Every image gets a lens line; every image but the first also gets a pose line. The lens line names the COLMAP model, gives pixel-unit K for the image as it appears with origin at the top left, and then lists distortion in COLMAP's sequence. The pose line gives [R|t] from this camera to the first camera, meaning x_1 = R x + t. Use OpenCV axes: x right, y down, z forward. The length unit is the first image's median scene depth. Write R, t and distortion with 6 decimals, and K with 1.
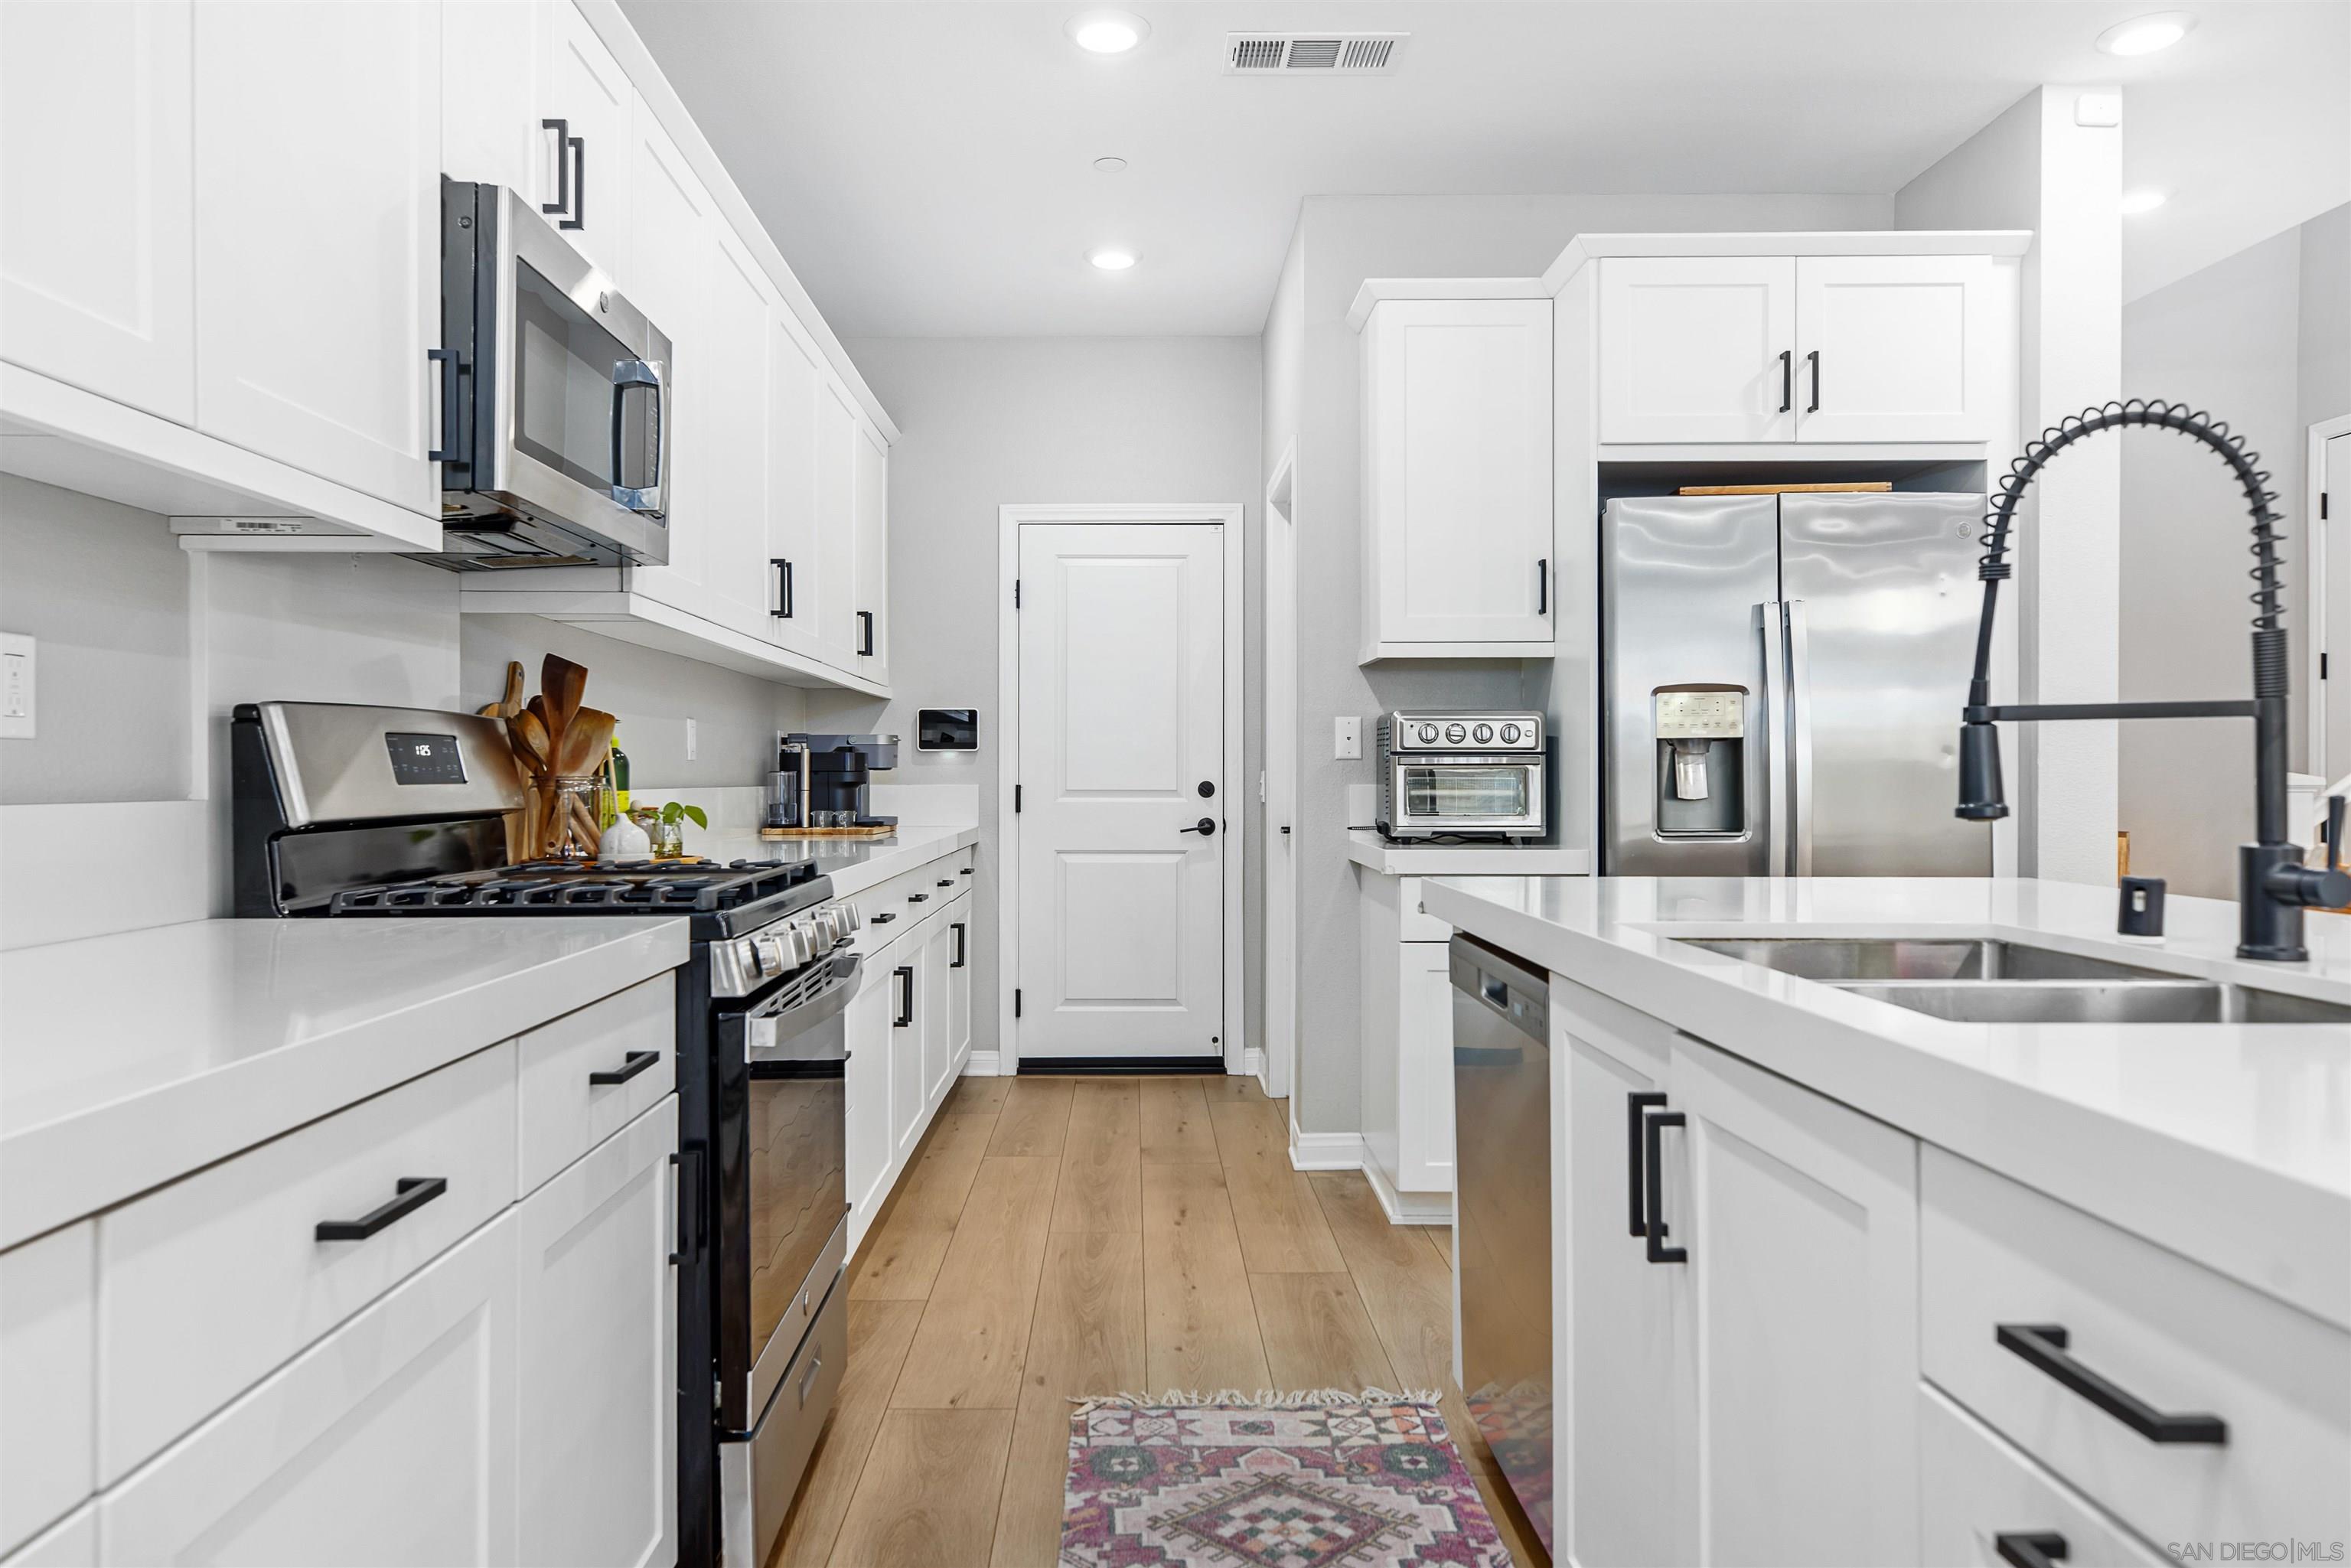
lens RADIAL K [[1668.5, 0, 1183.3], [0, 1668.5, 780.3], [0, 0, 1]] dist [-0.001343, -0.000923]
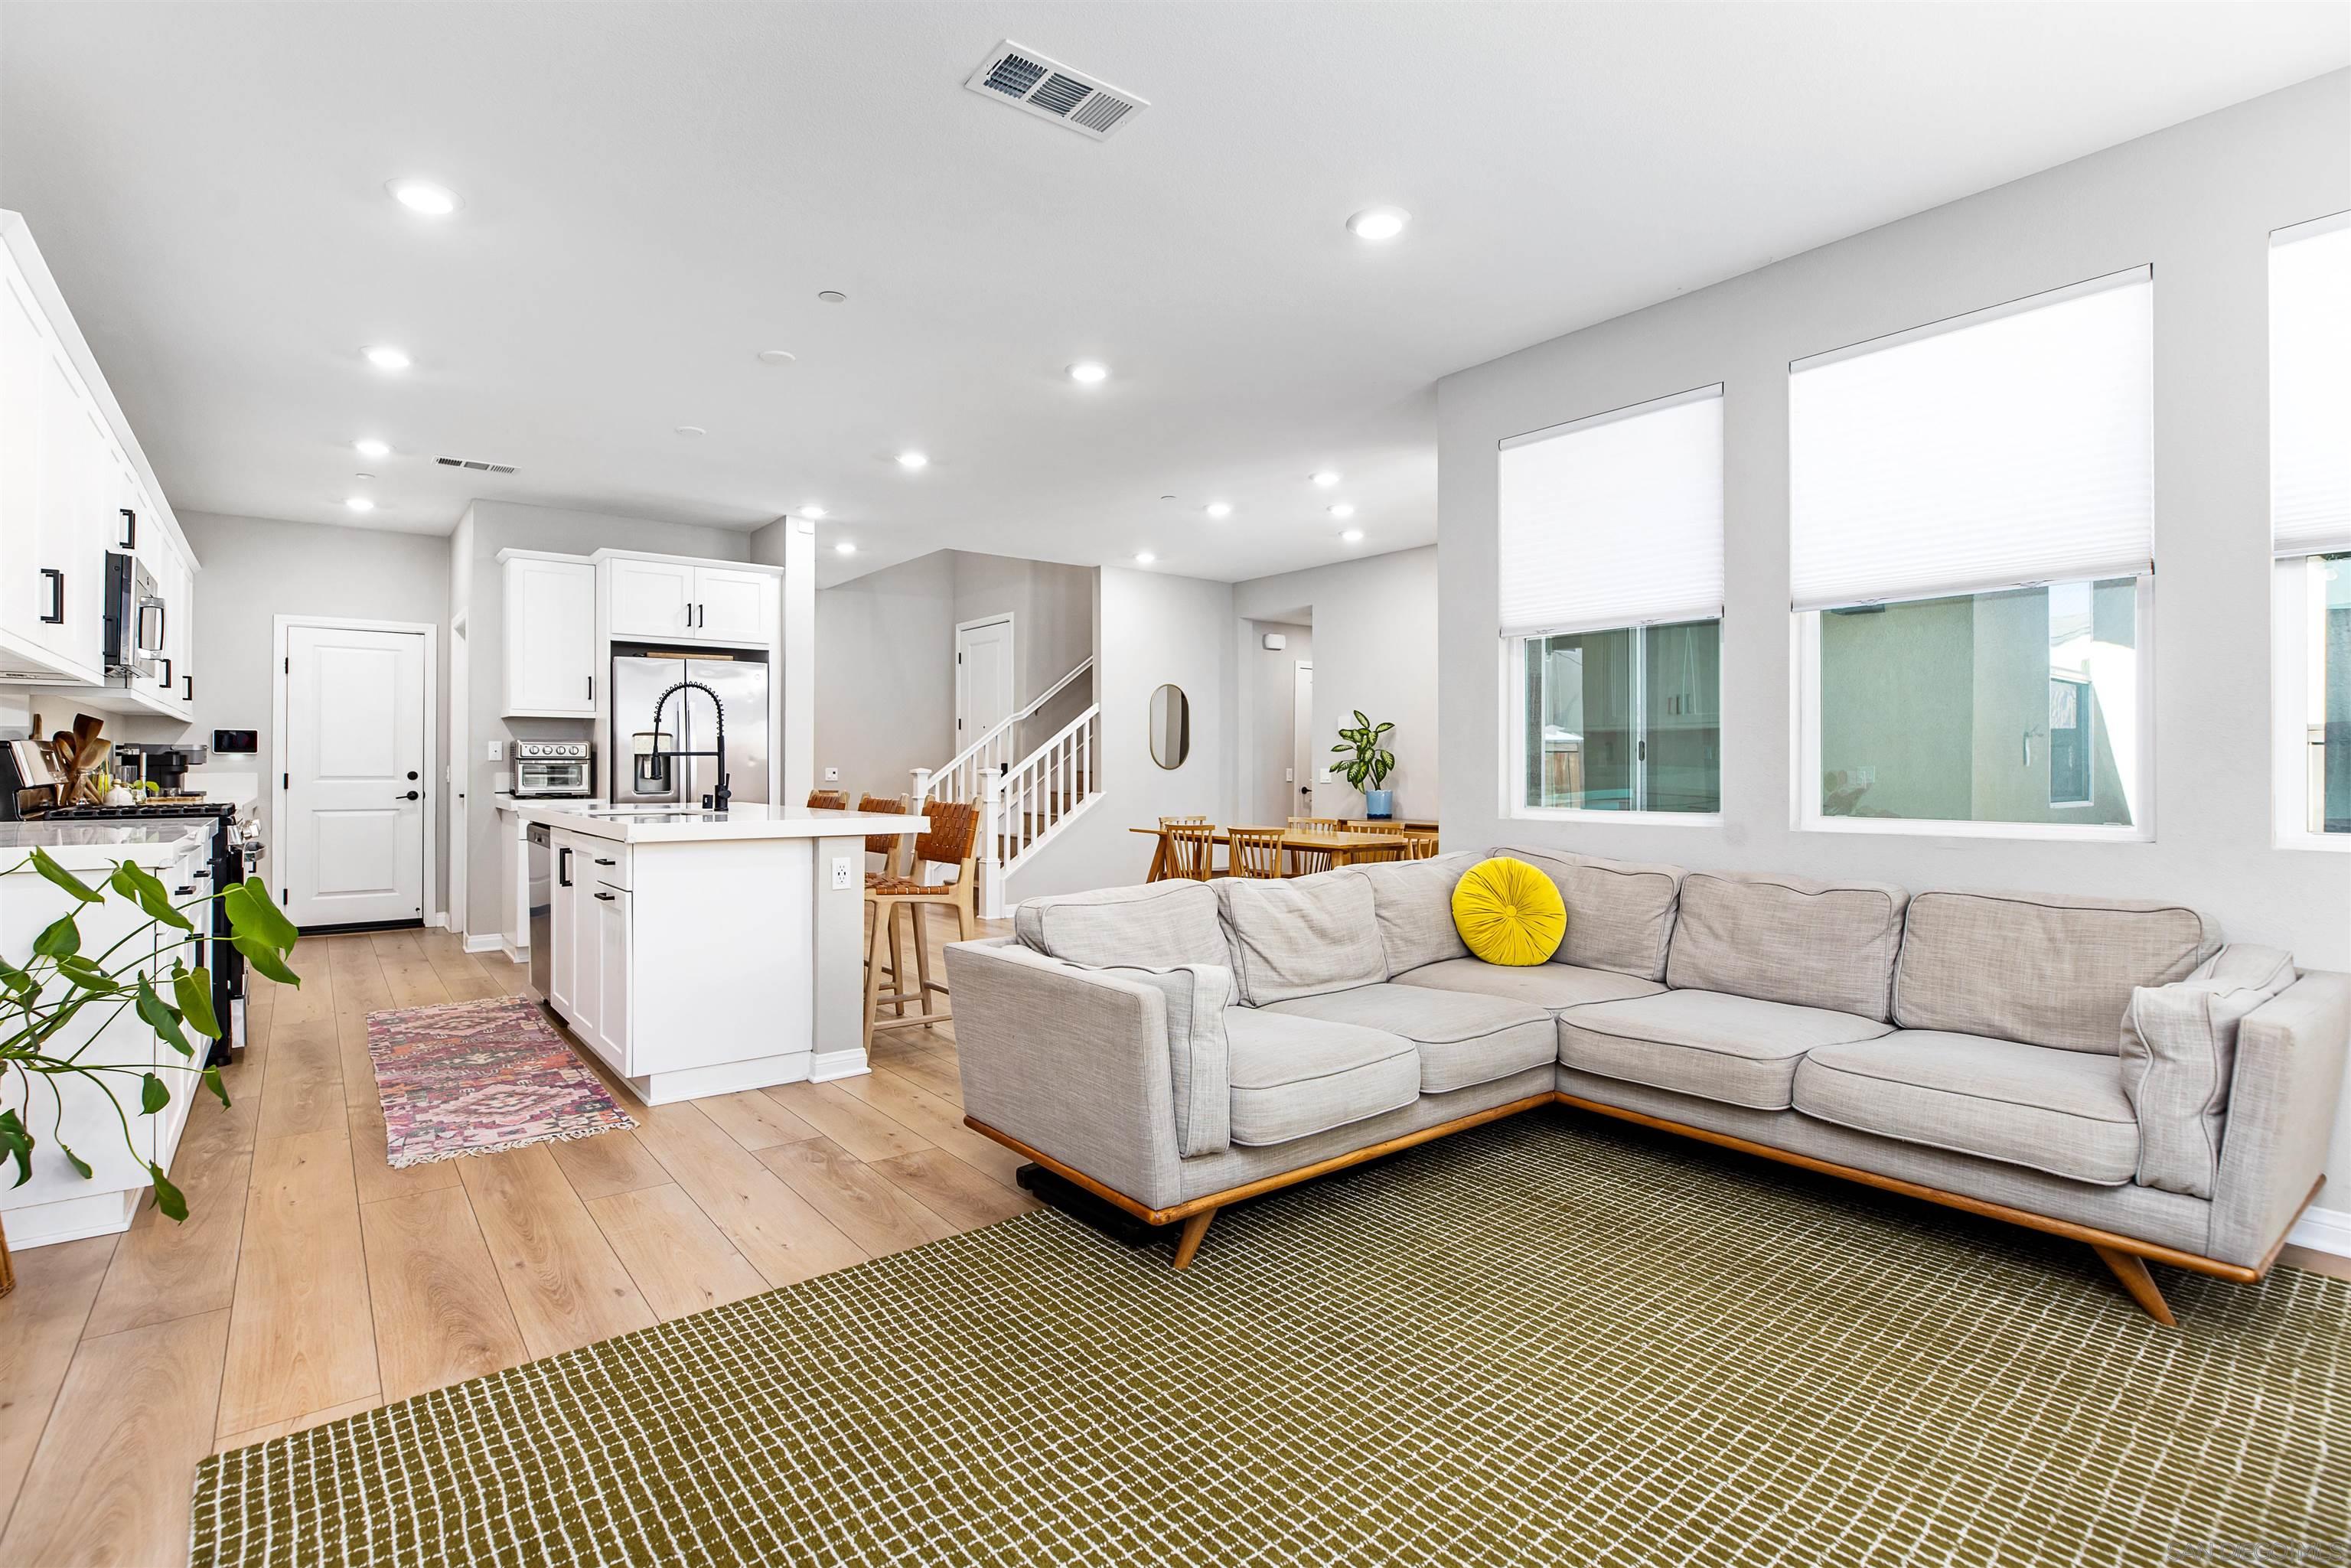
lens RADIAL K [[1163.8, 0, 1154.8], [0, 1163.8, 761.8], [0, 0, 1]] dist [0.001416, 0.001561]
pose [[0.827196, 0.004811, 0.561892, -0.033761], [-0.000356, 0.999968, -0.008037, 0.000256], [-0.561913, 0.006449, 0.827171, -0.580964]]
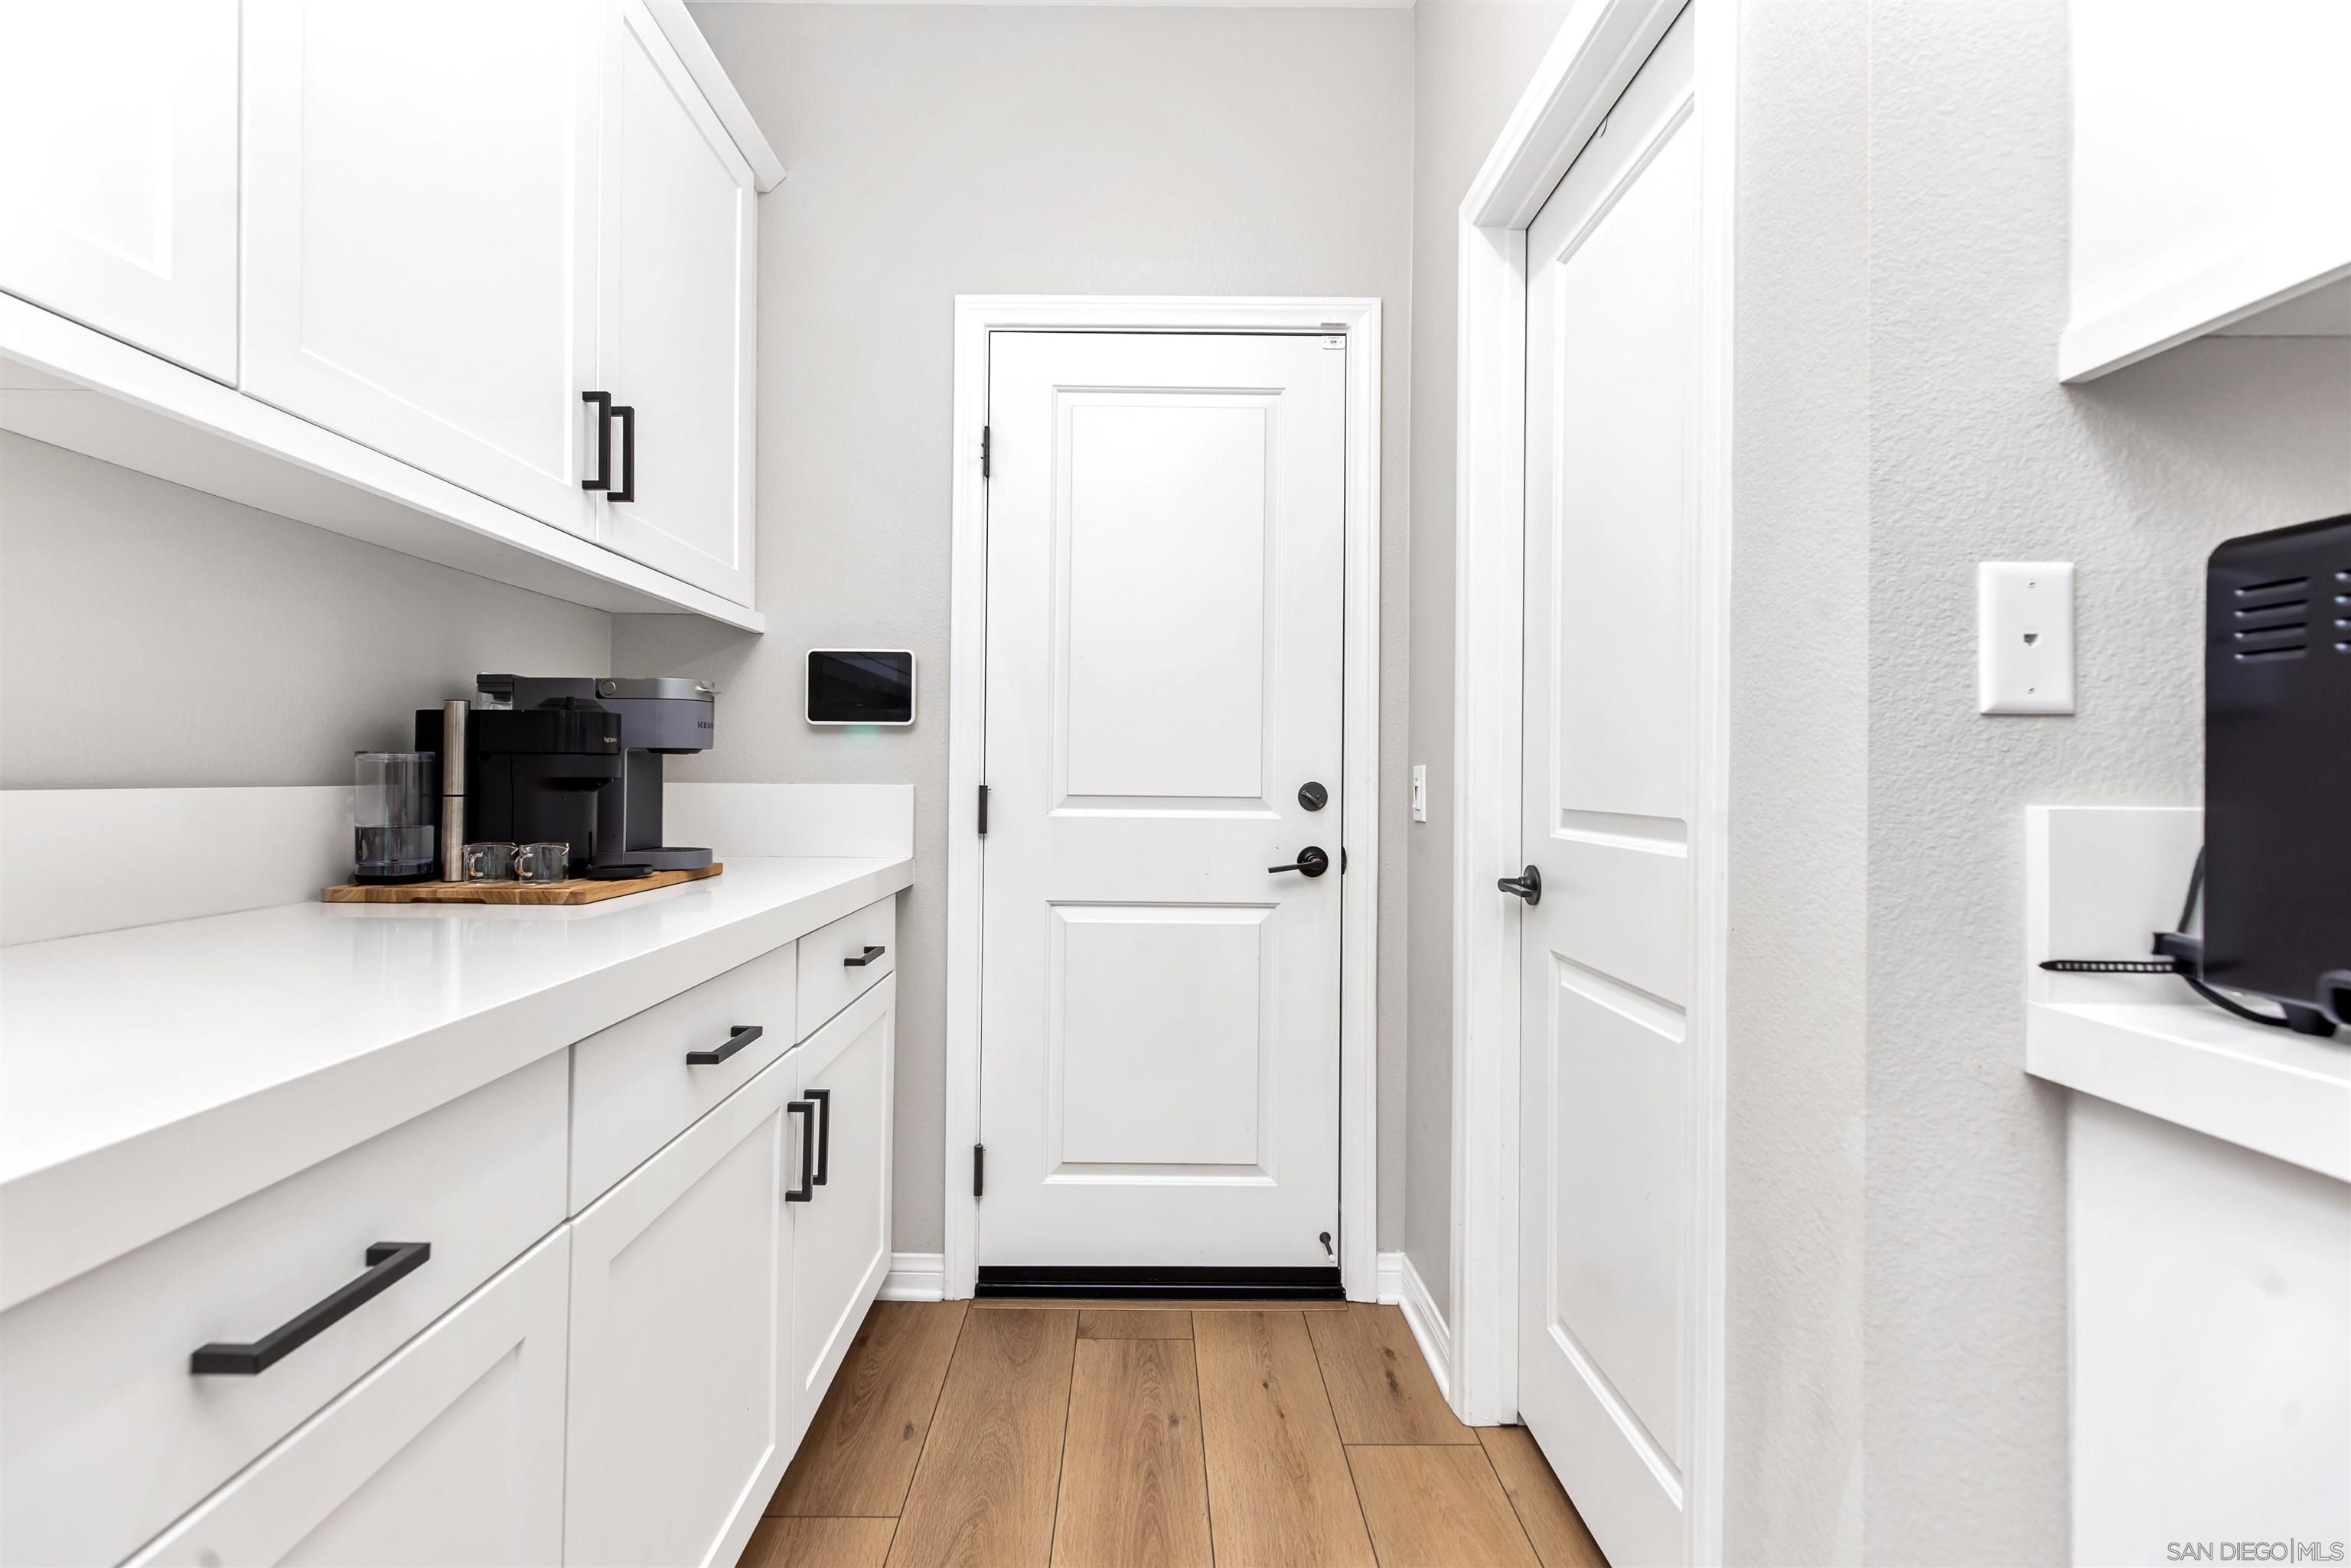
lens RADIAL K [[1361.9, 0, 1166.9], [0, 1361.9, 775.9], [0, 0, 1]] dist [-0.000438, 0.000026]
pose [[0.999725, 0.008844, -0.021715, -0.027822], [-0.008871, 0.999960, -0.001178, -0.000585], [0.021704, 0.001371, 0.999763, 0.571840]]
